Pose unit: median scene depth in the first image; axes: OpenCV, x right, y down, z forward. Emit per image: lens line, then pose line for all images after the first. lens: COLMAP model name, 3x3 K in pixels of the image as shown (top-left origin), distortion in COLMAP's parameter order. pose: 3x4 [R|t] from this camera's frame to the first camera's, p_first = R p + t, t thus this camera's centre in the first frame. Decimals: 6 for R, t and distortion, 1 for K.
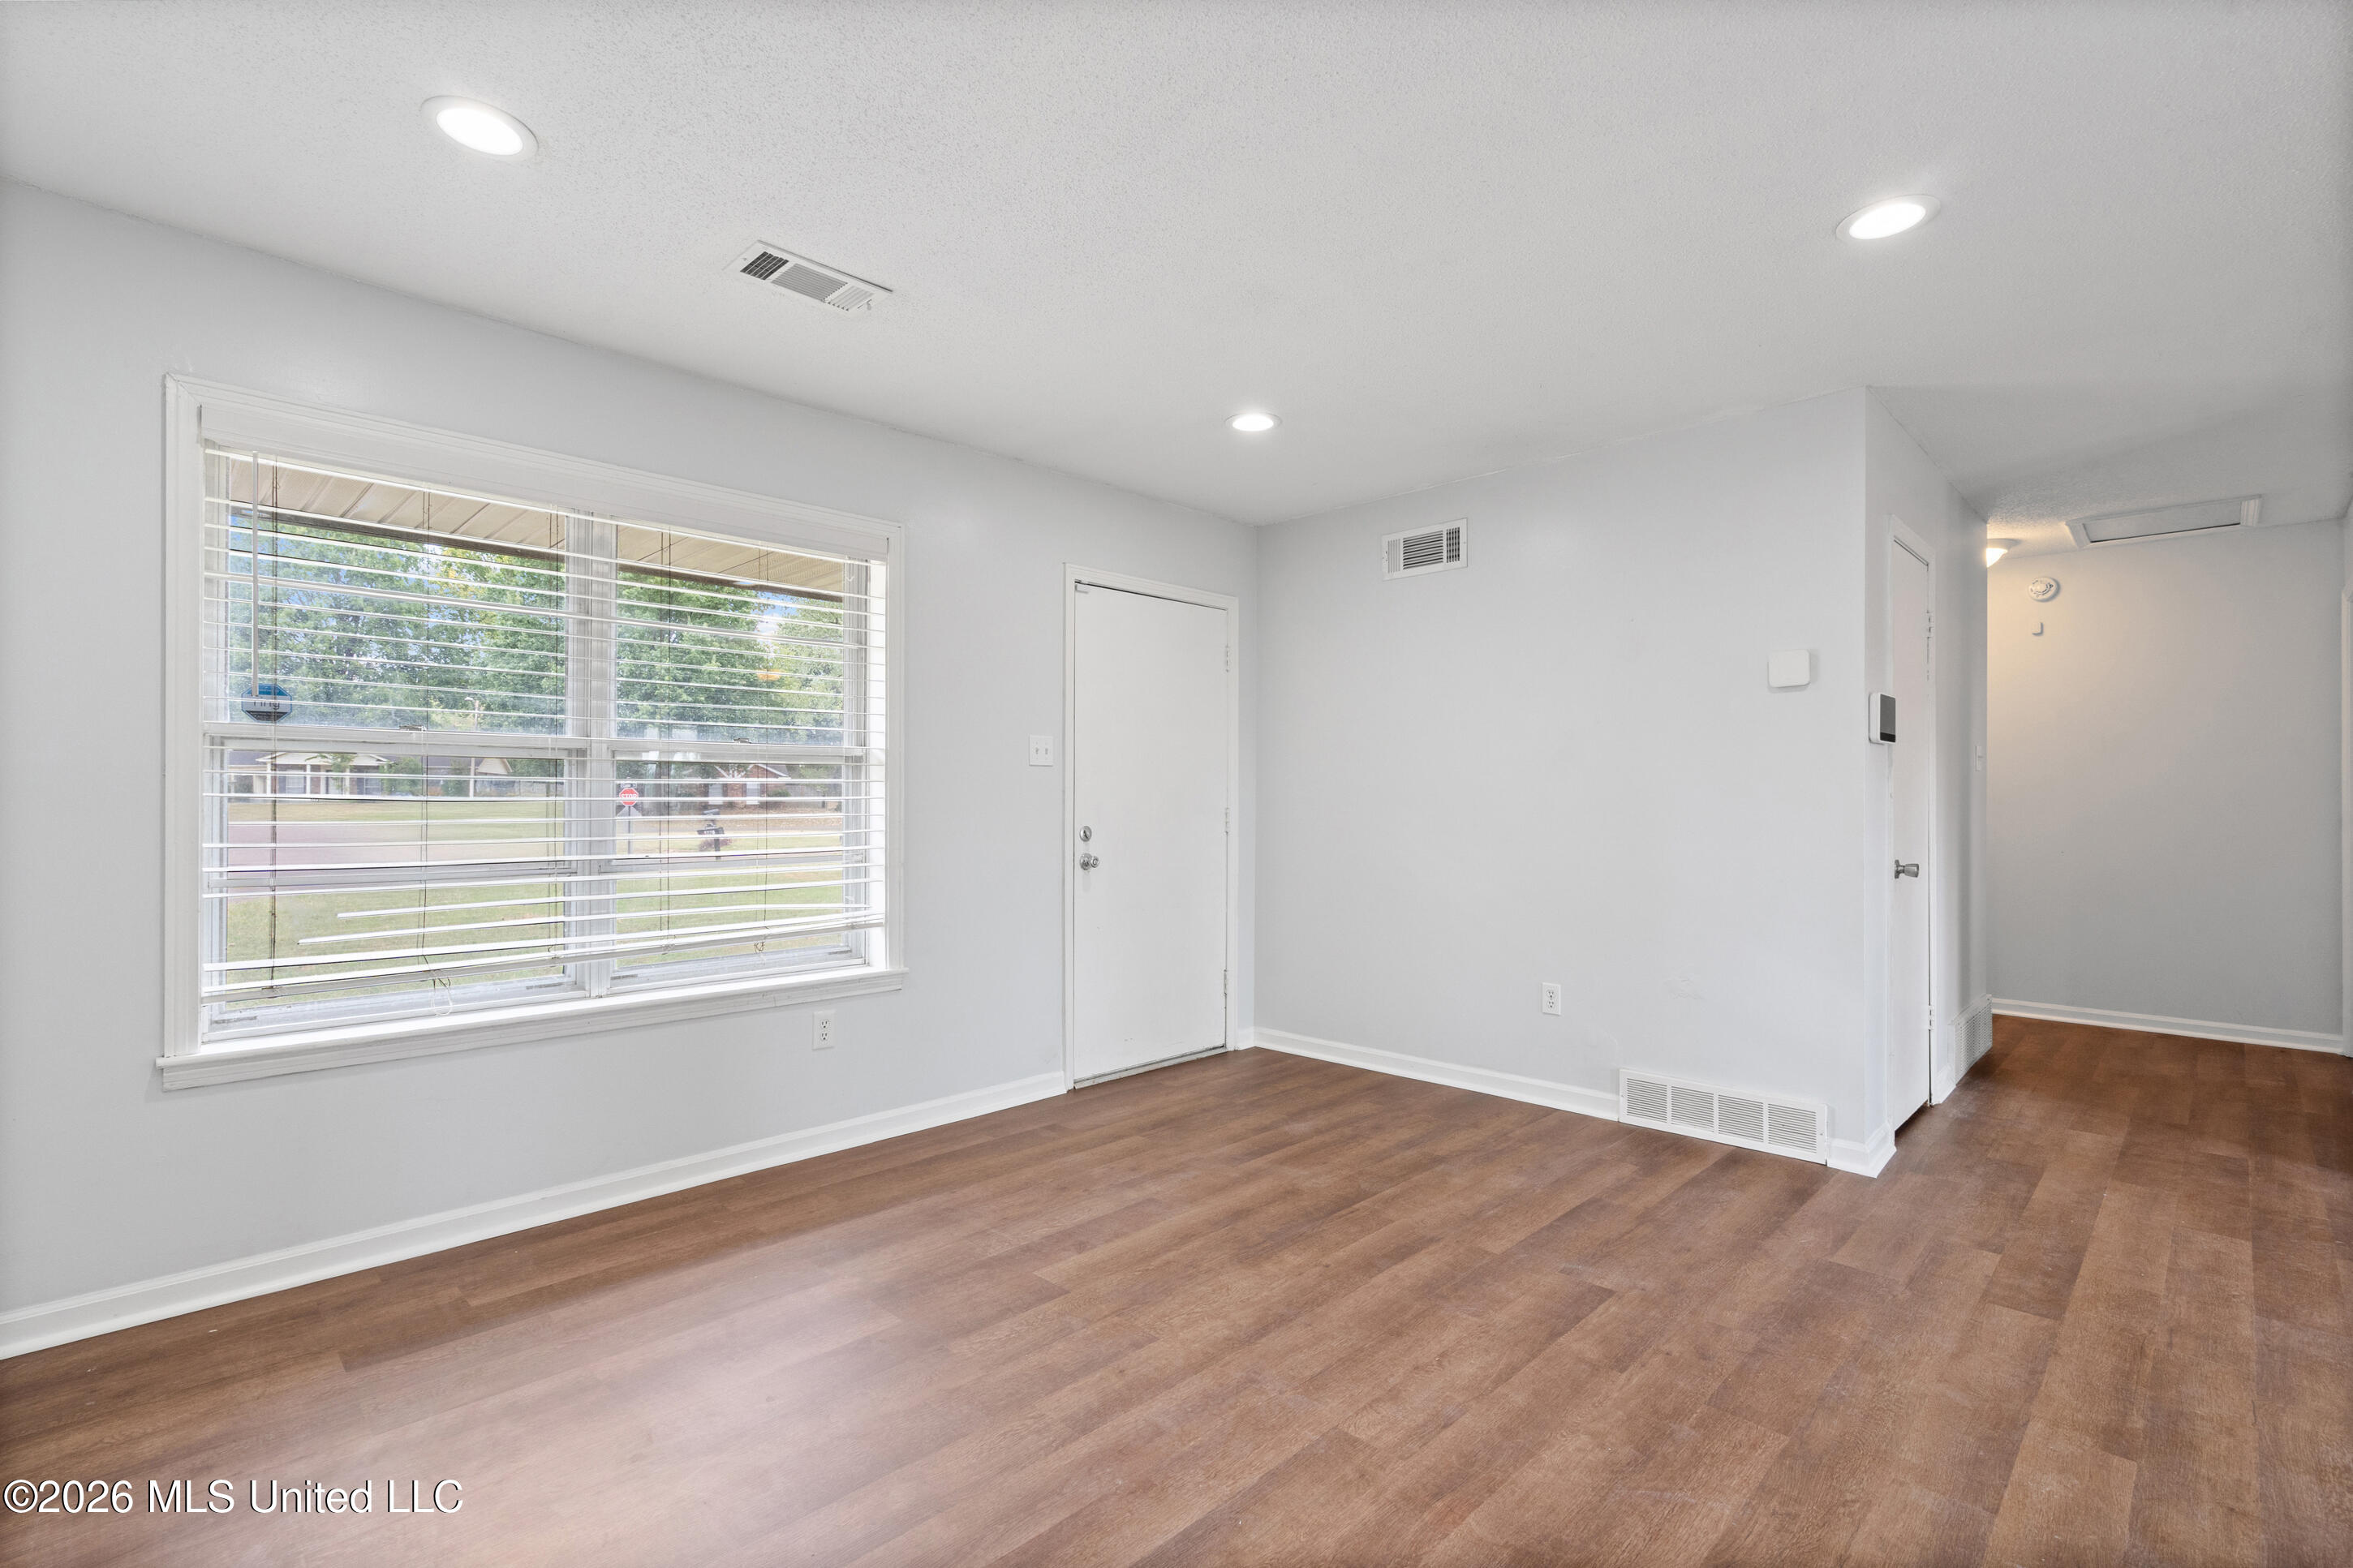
lens RADIAL K [[1073.7, 0, 1173.1], [0, 1073.7, 794.0], [0, 0, 1]] dist [-0.000541, 0.001358]
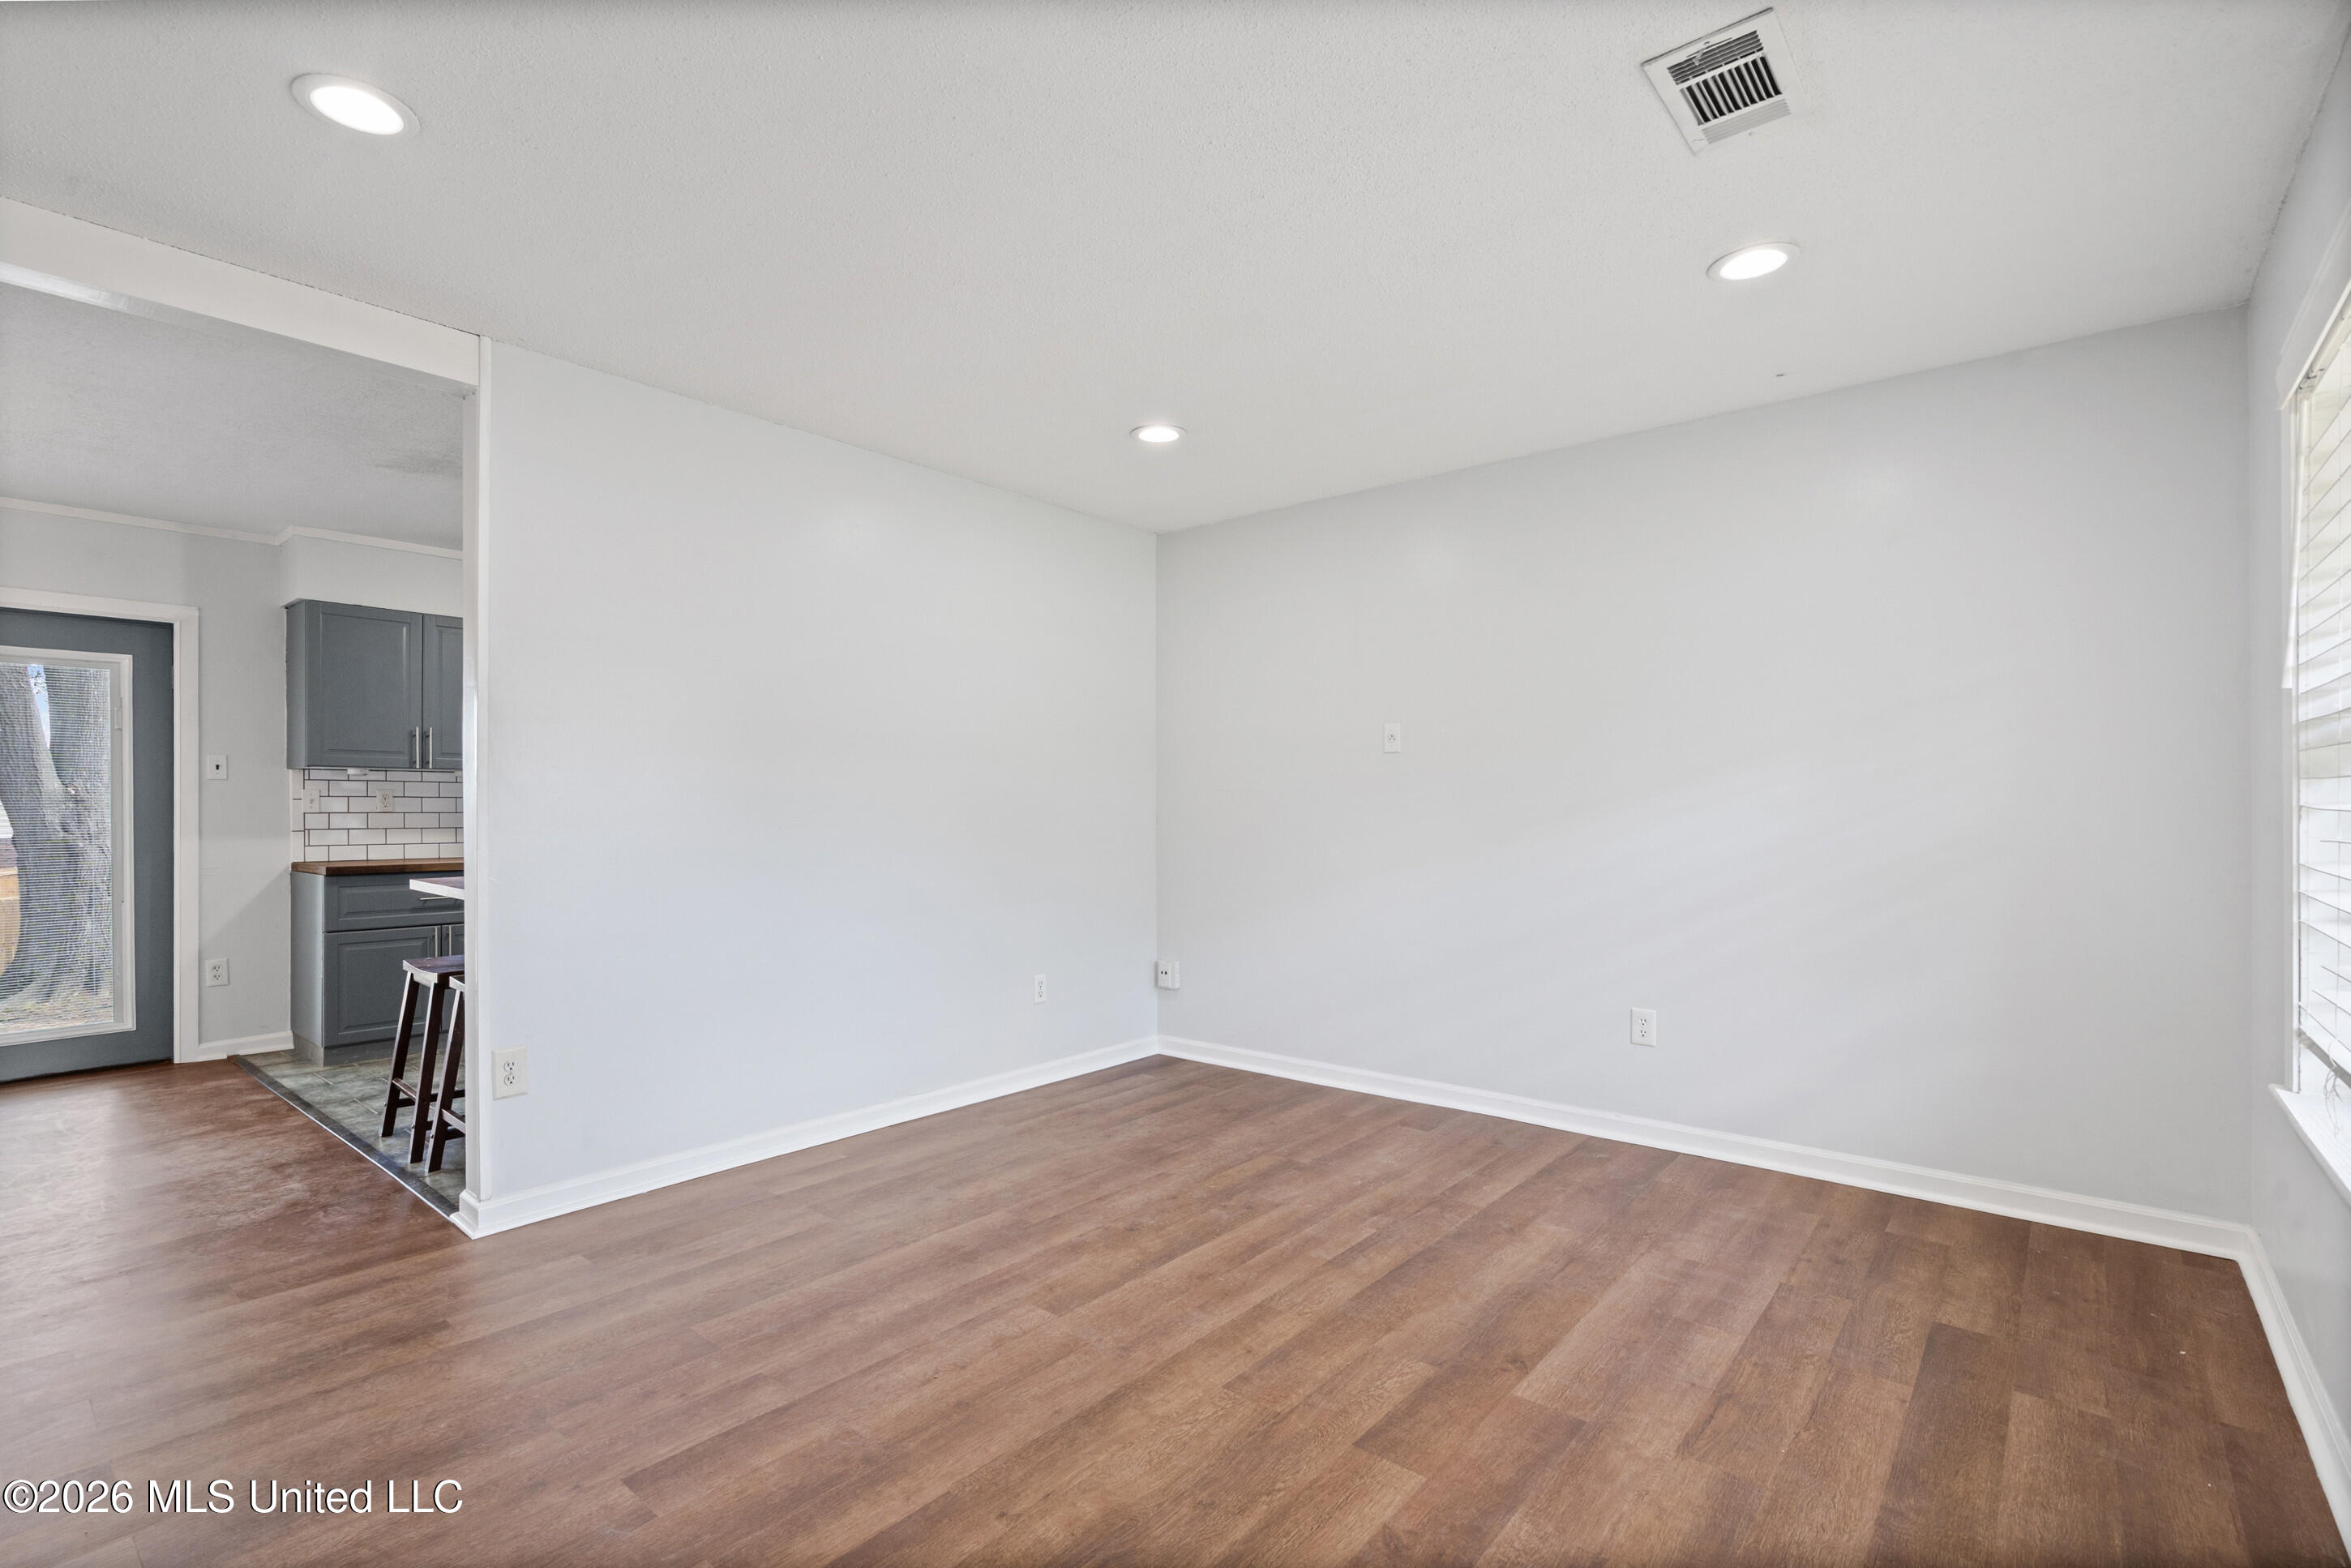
lens RADIAL K [[1072.9, 0, 1154.7], [0, 1072.9, 795.1], [0, 0, 1]] dist [-0.000541, 0.001358]
pose [[-0.997654, -0.002988, -0.068390, 0.116752], [-0.002334, 0.999951, -0.009644, 0.002721], [0.068415, -0.009462, -0.997612, 2.033745]]
